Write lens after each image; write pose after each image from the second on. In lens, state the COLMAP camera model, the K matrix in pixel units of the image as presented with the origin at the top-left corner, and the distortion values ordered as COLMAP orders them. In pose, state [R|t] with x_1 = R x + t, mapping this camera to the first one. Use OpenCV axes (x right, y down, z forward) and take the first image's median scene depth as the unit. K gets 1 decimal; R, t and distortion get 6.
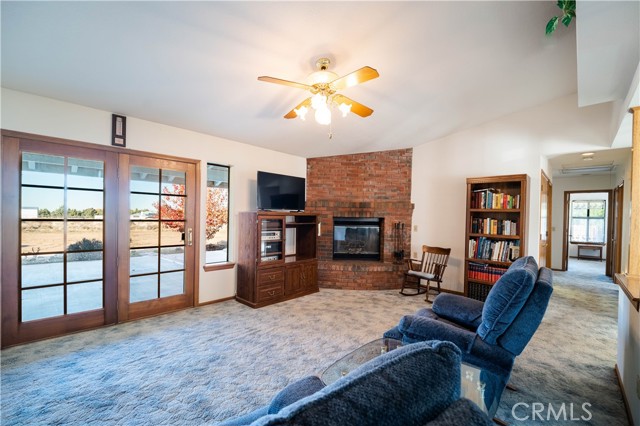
lens RADIAL K [[275.2, 0, 319.1], [0, 275.2, 218.4], [0, 0, 1]] dist [-0.008011, -0.003002]
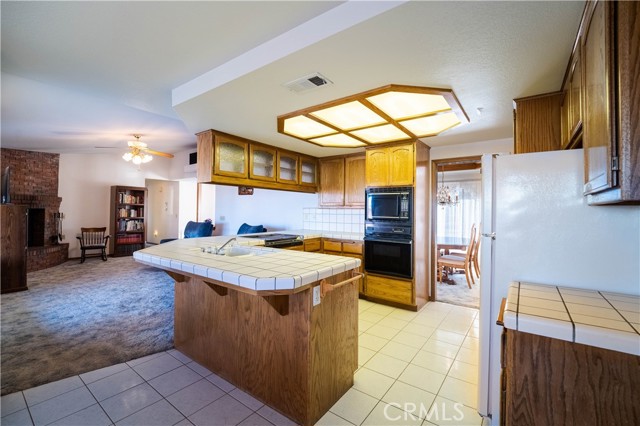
lens RADIAL K [[275.2, 0, 318.7], [0, 275.2, 205.0], [0, 0, 1]] dist [-0.008011, -0.003002]
pose [[-0.120894, 0.001017, 0.992665, -1.316883], [0.002161, 0.999997, -0.000762, -0.017126], [-0.992663, 0.002053, -0.120896, -0.055491]]
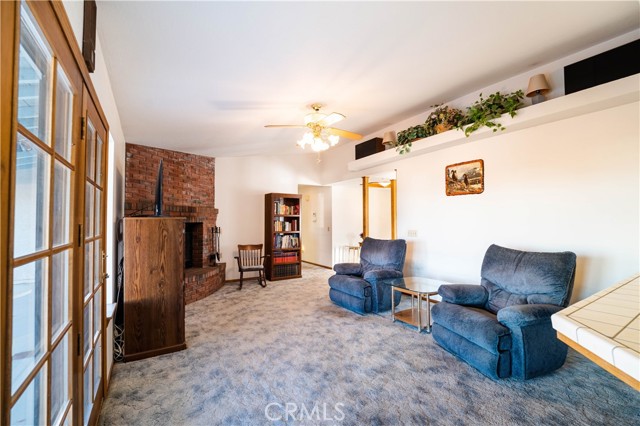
lens RADIAL K [[275.2, 0, 323.5], [0, 275.2, 214.8], [0, 0, 1]] dist [-0.008011, -0.003002]
pose [[0.242522, 0.002071, 0.970144, -0.754321], [0.024268, 0.999672, -0.008201, -0.013236], [-0.969842, 0.025533, 0.242392, 0.401948]]
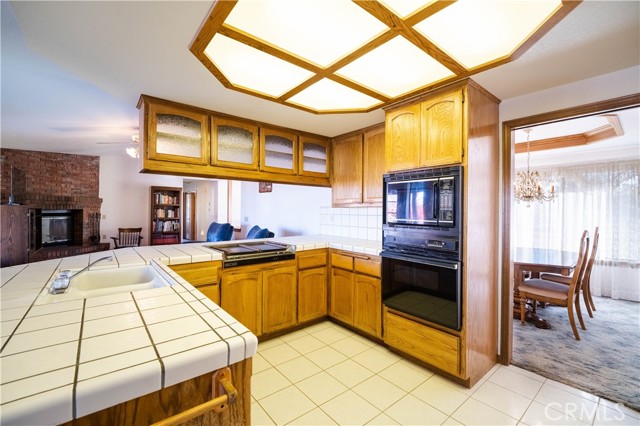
lens RADIAL K [[275.2, 0, 319.9], [0, 275.2, 209.4], [0, 0, 1]] dist [-0.008011, -0.003002]
pose [[0.117257, -0.015214, 0.992985, -1.034601], [0.010995, 0.999841, 0.014021, -0.009528], [-0.993041, 0.009274, 0.117406, -0.242451]]
